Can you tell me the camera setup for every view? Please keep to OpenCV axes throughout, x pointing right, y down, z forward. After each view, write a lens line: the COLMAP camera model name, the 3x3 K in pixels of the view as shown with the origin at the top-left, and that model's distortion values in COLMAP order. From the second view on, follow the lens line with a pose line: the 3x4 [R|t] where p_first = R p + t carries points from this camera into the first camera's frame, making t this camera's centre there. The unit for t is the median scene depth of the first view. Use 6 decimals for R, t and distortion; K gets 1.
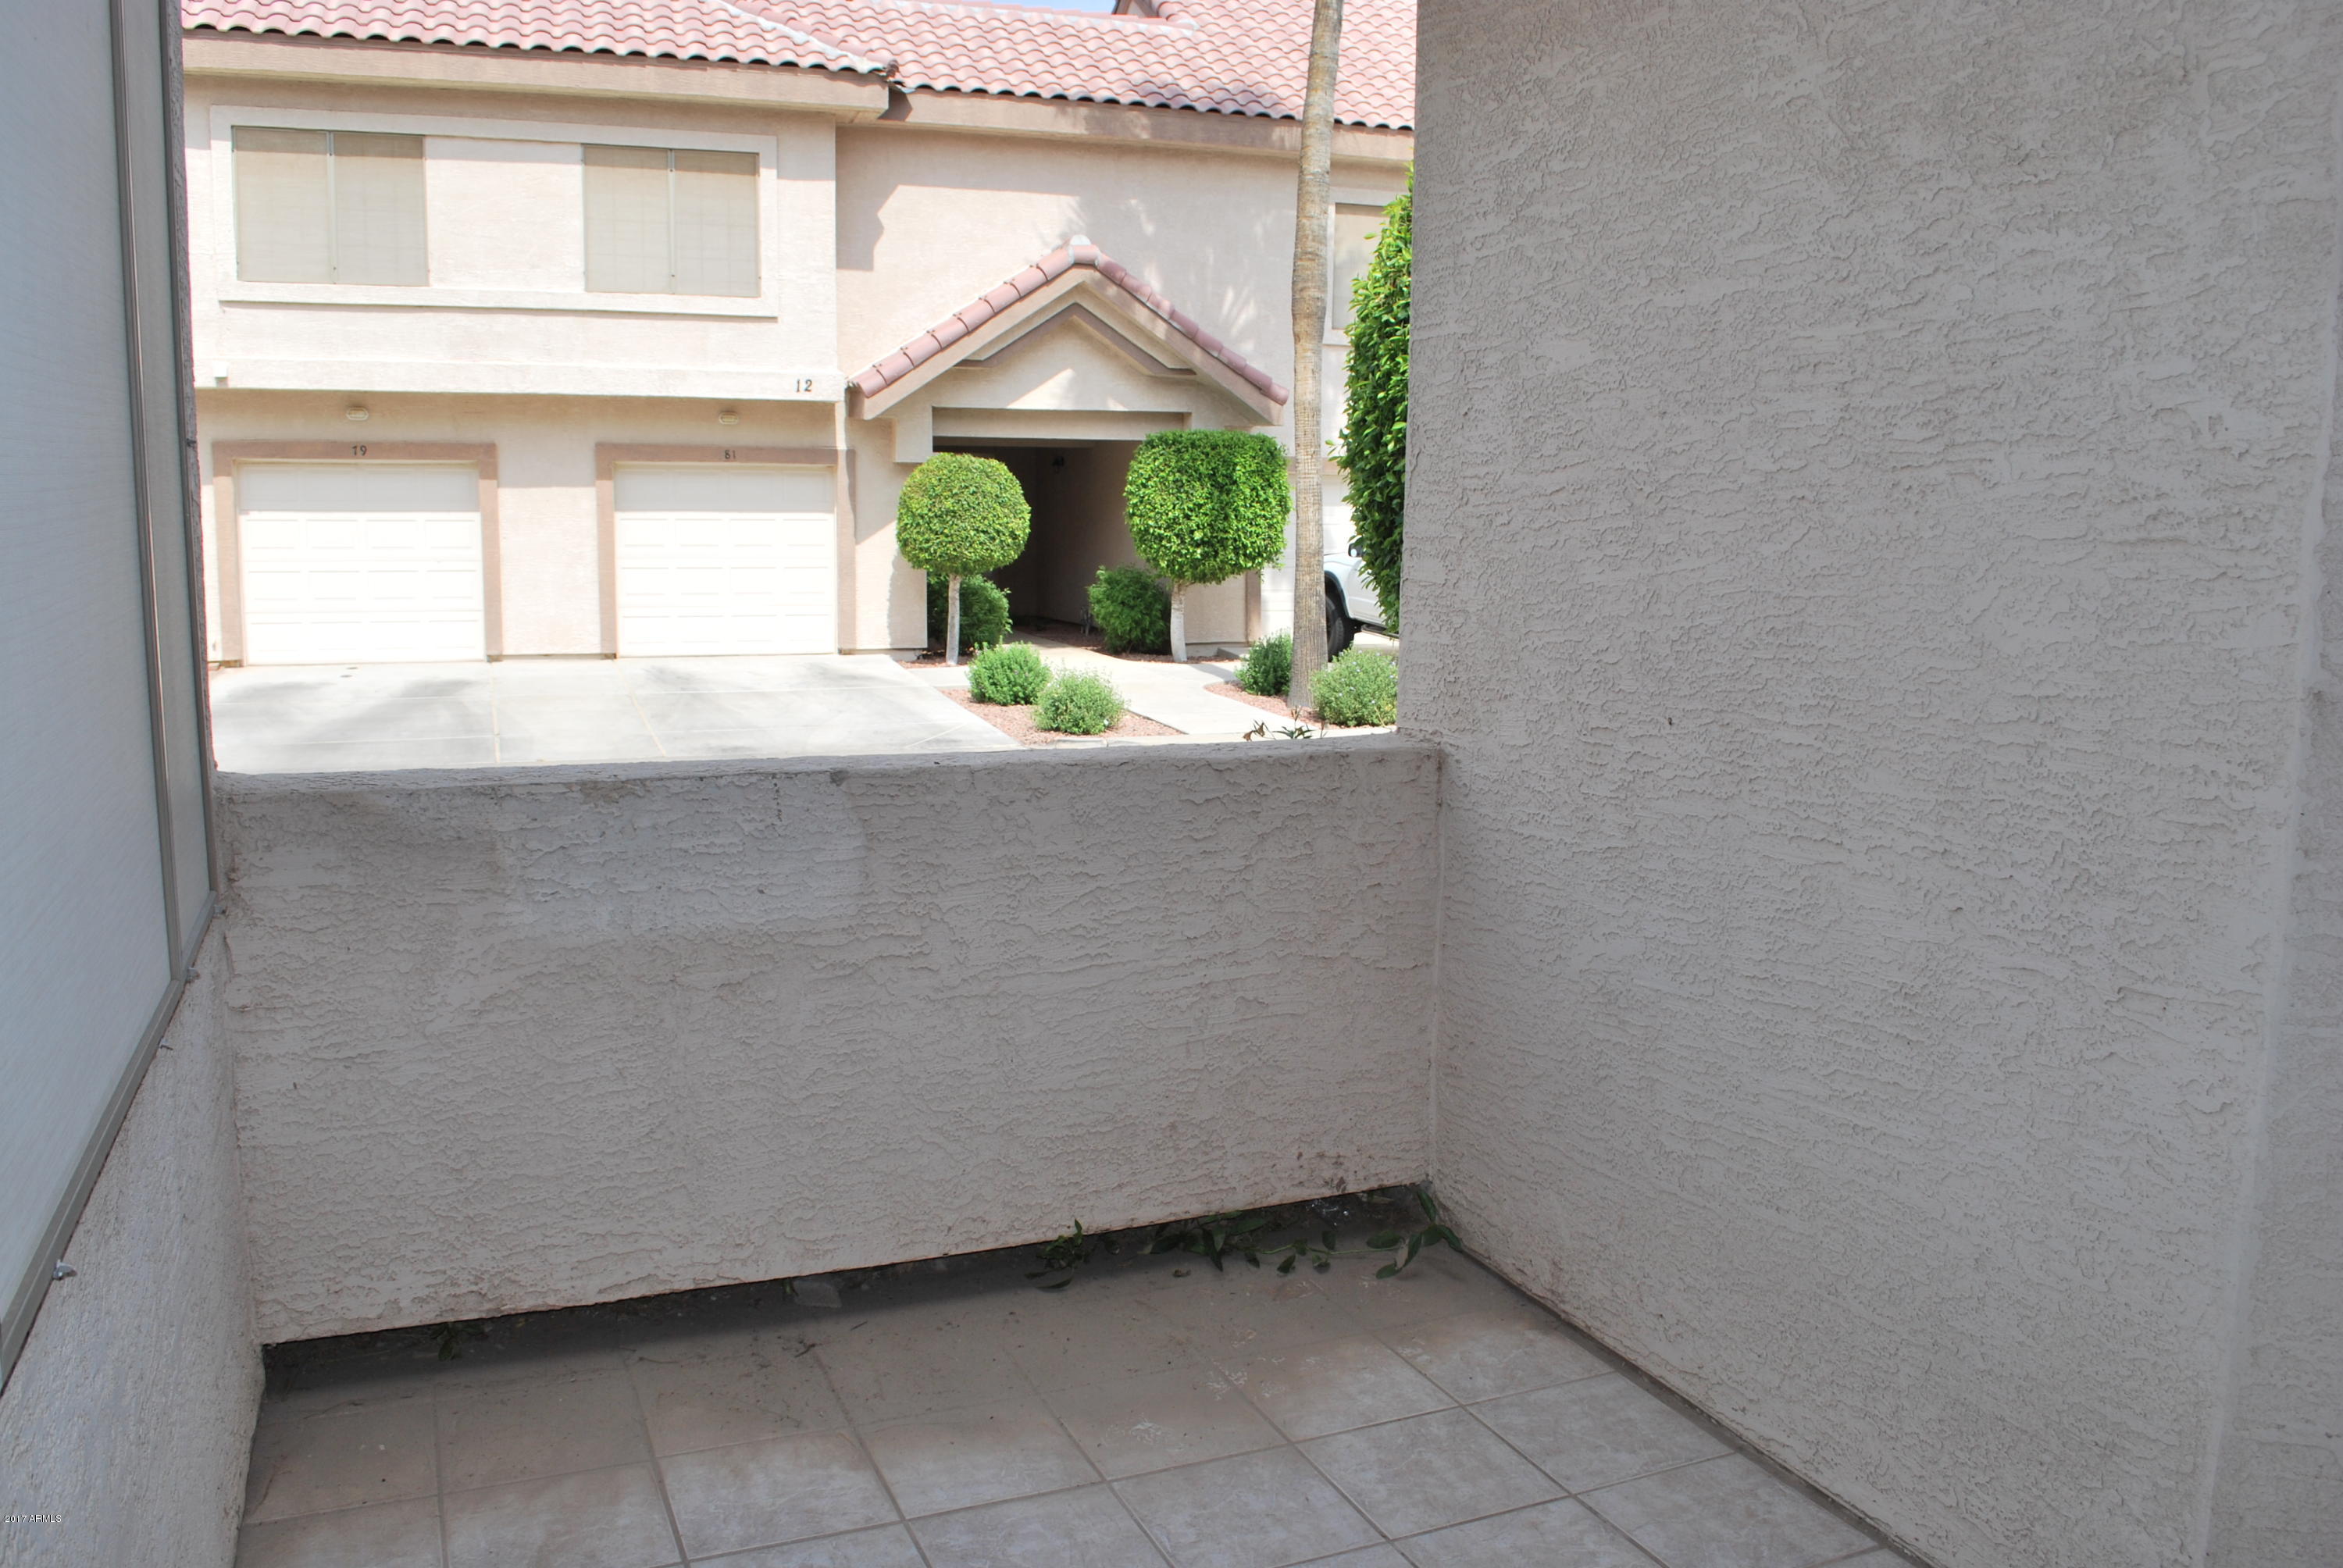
lens RADIAL K [[1848.5, 0, 1163.6], [0, 1848.5, 788.4], [0, 0, 1]] dist [-0.084467, 0.013991]
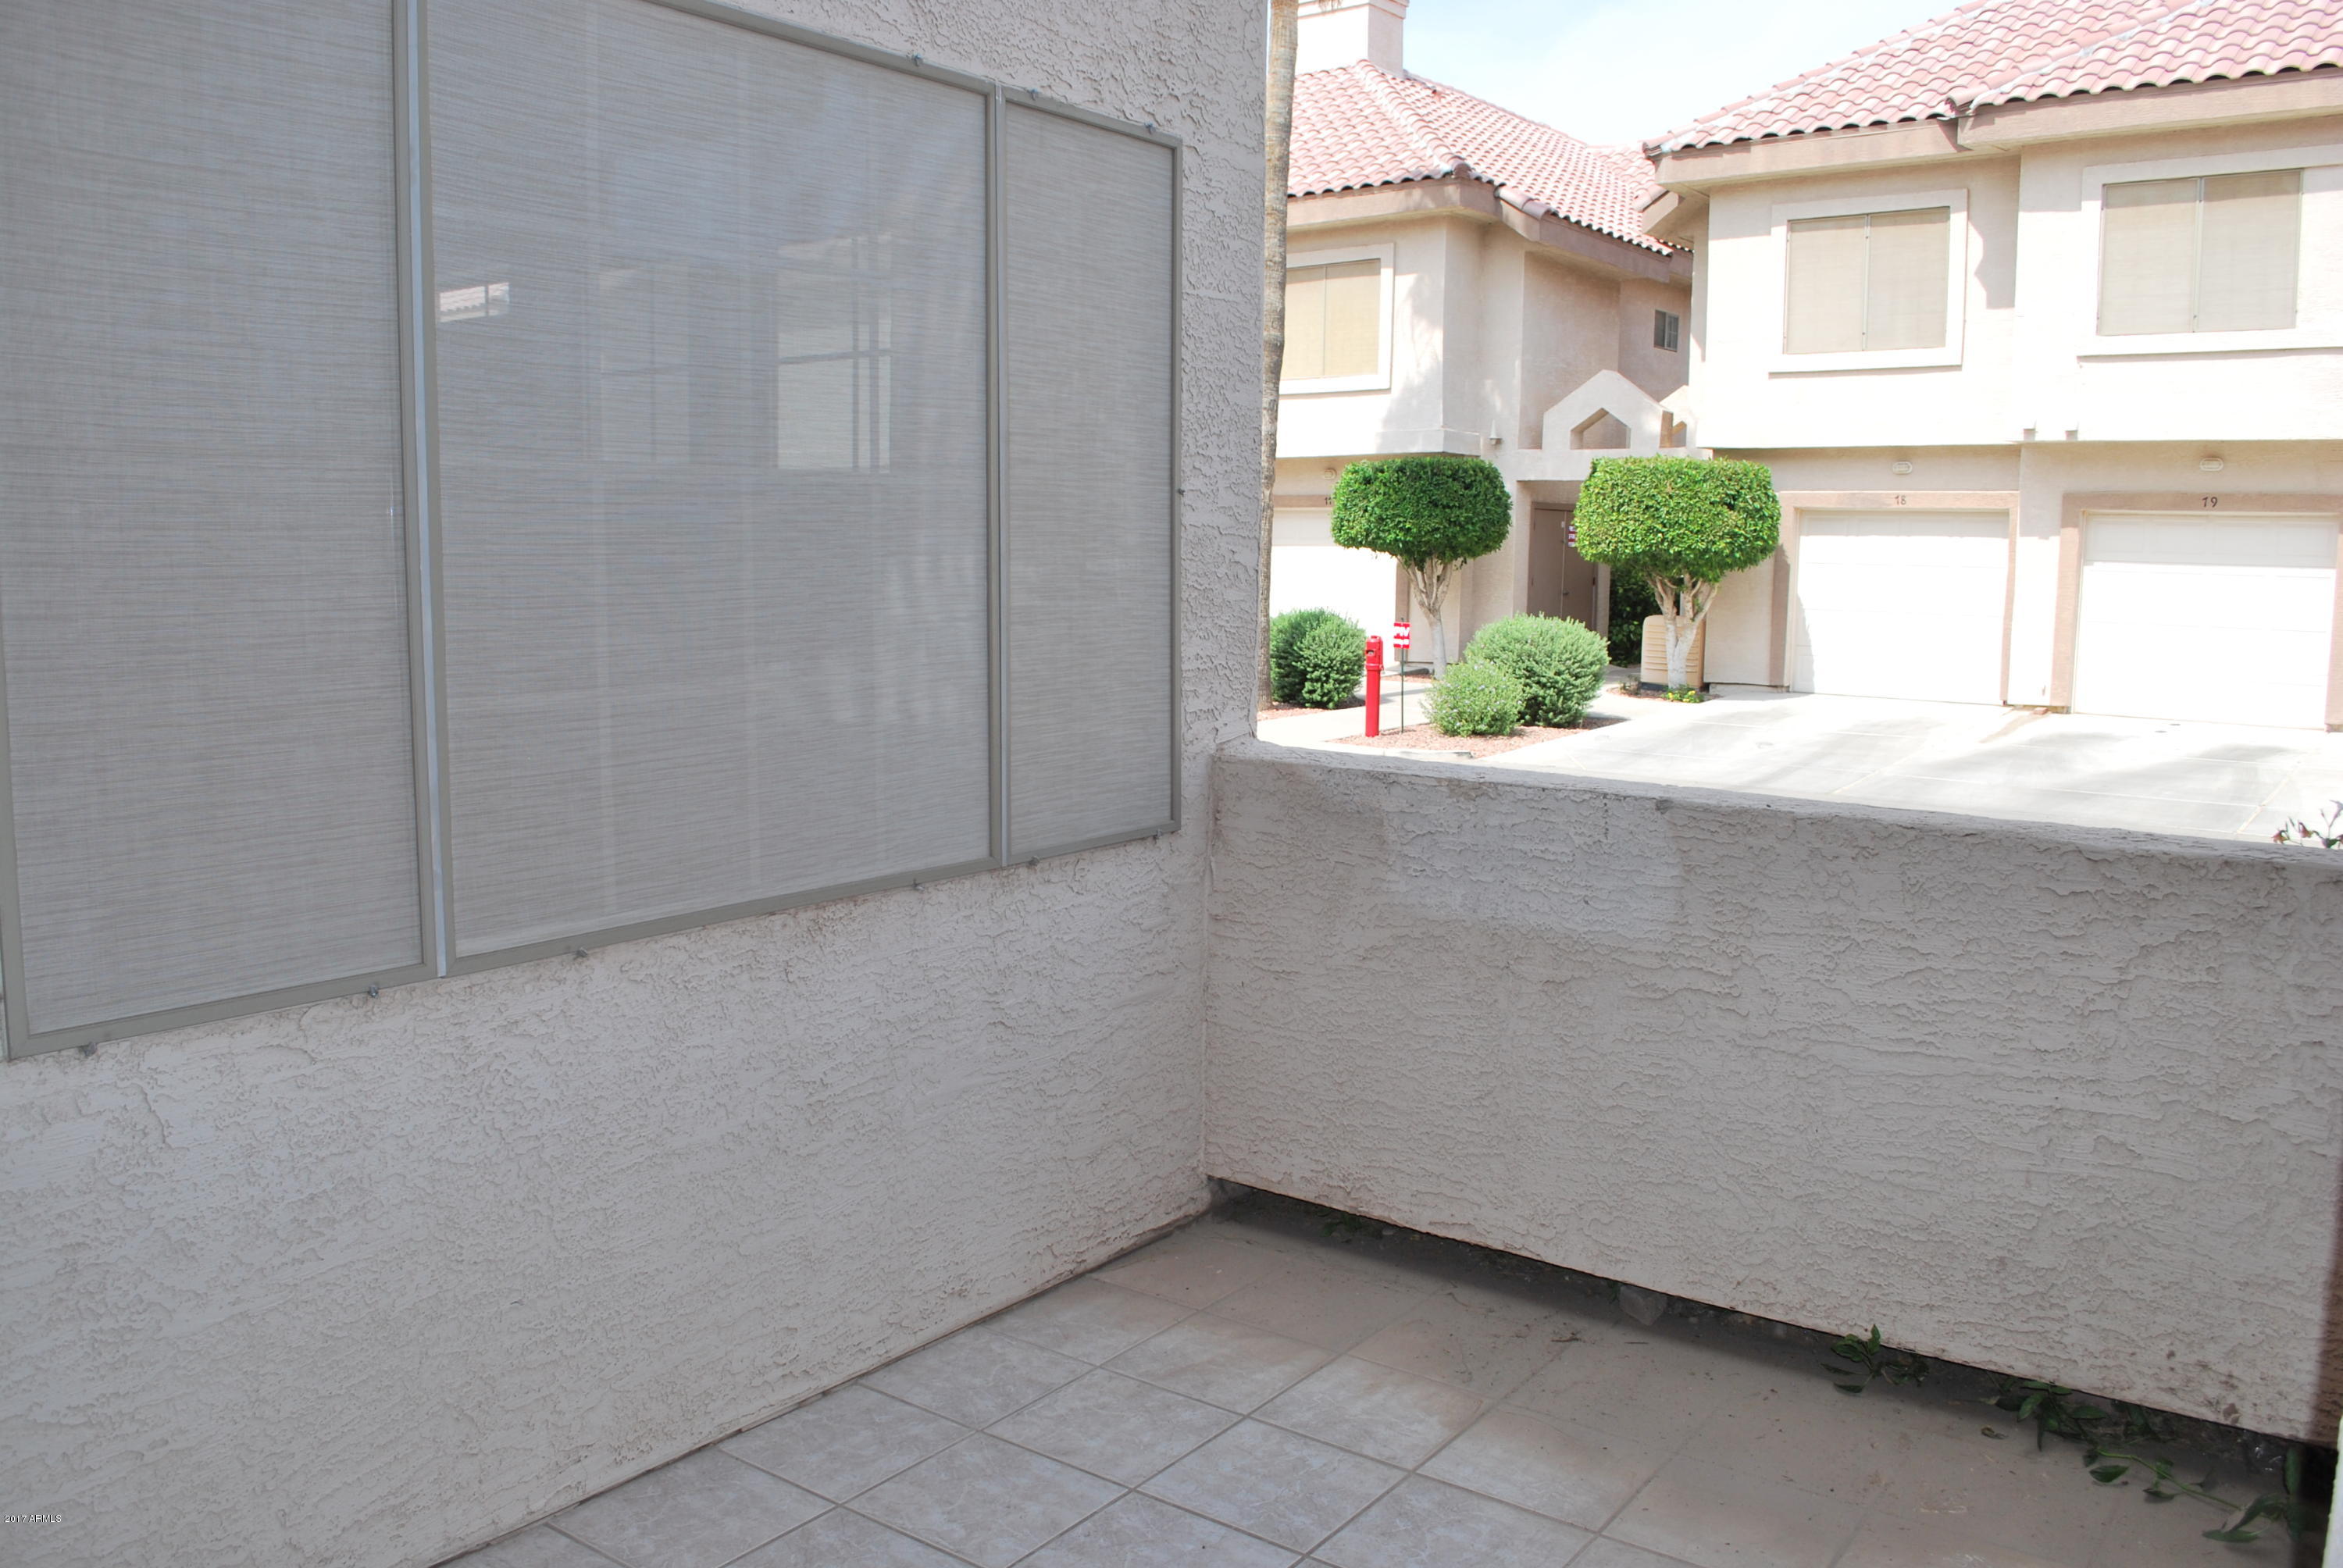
lens RADIAL K [[1848.5, 0, 1165.0], [0, 1848.5, 774.9], [0, 0, 1]] dist [-0.084467, 0.013991]
pose [[0.514705, 0.102672, -0.851197, 0.532171], [-0.133752, 0.990264, 0.038569, -0.024579], [0.846870, 0.093998, 0.523426, 0.215451]]
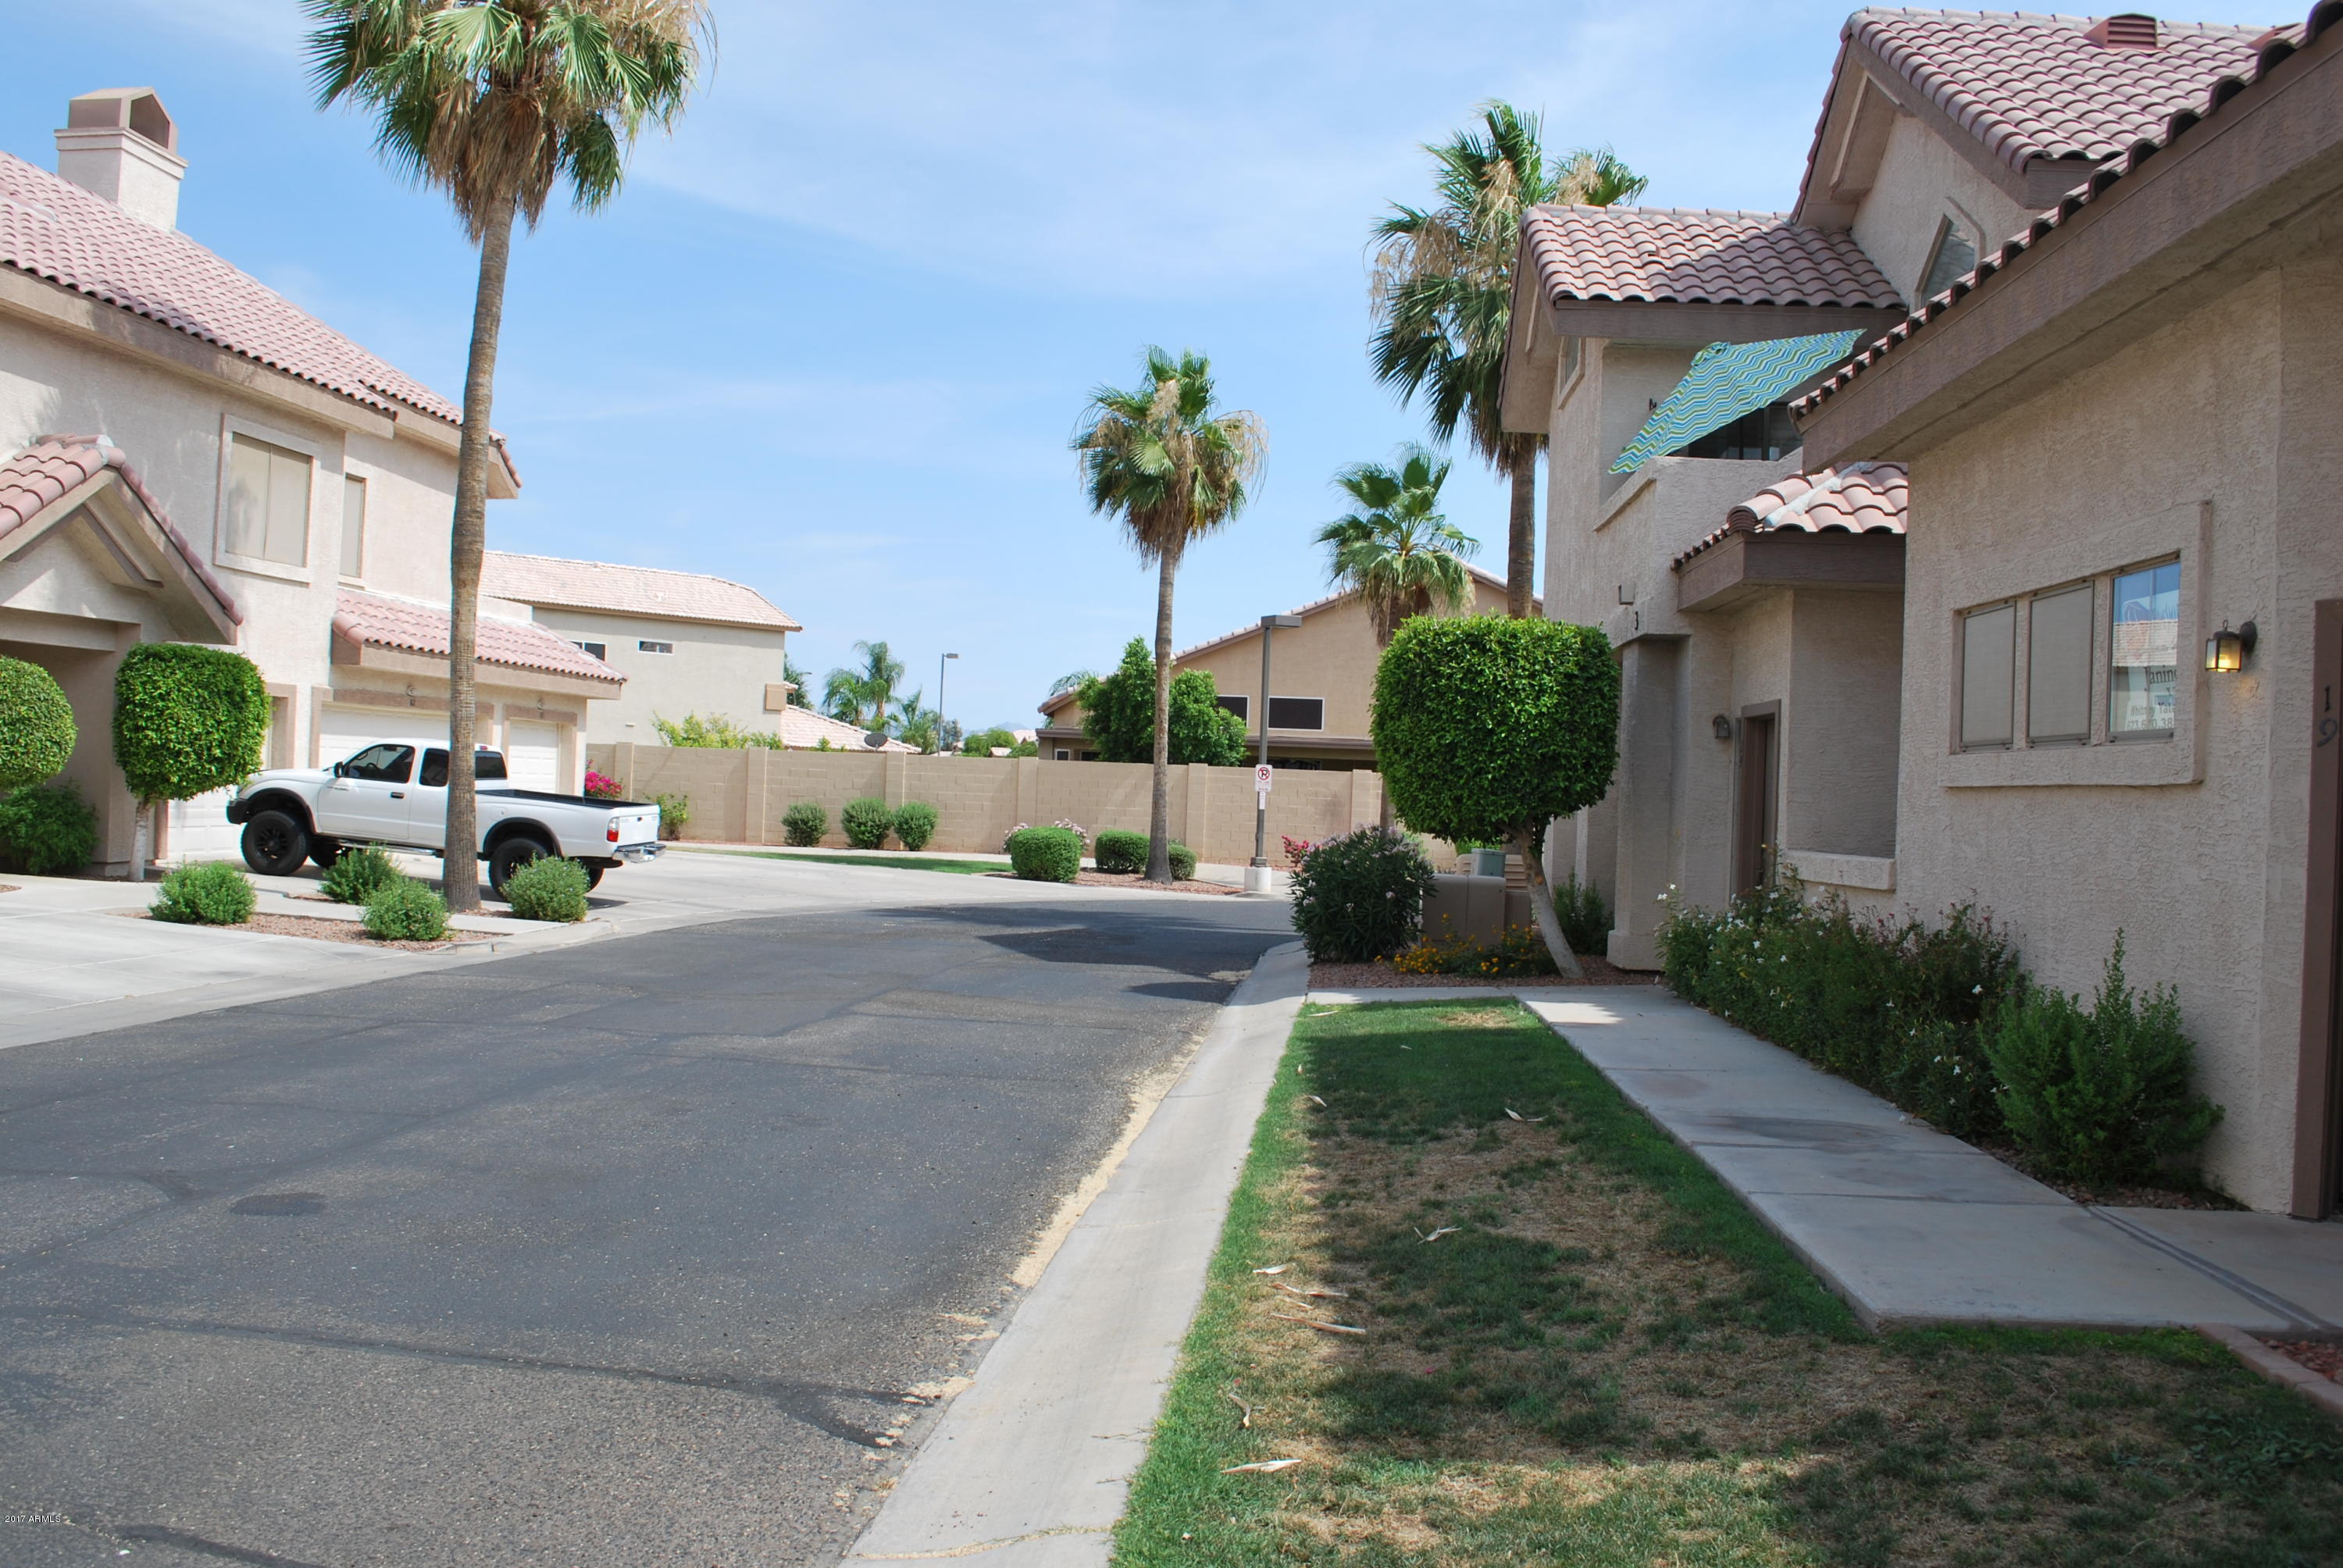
lens RADIAL K [[1848.5, 0, 1178.1], [0, 1848.5, 779.8], [0, 0, 1]] dist [-0.084467, 0.013991]
pose [[0.426861, 0.013449, 0.904217, -0.617848], [0.090324, 0.994255, -0.057428, -0.018264], [-0.899795, 0.106187, 0.423194, 0.114312]]
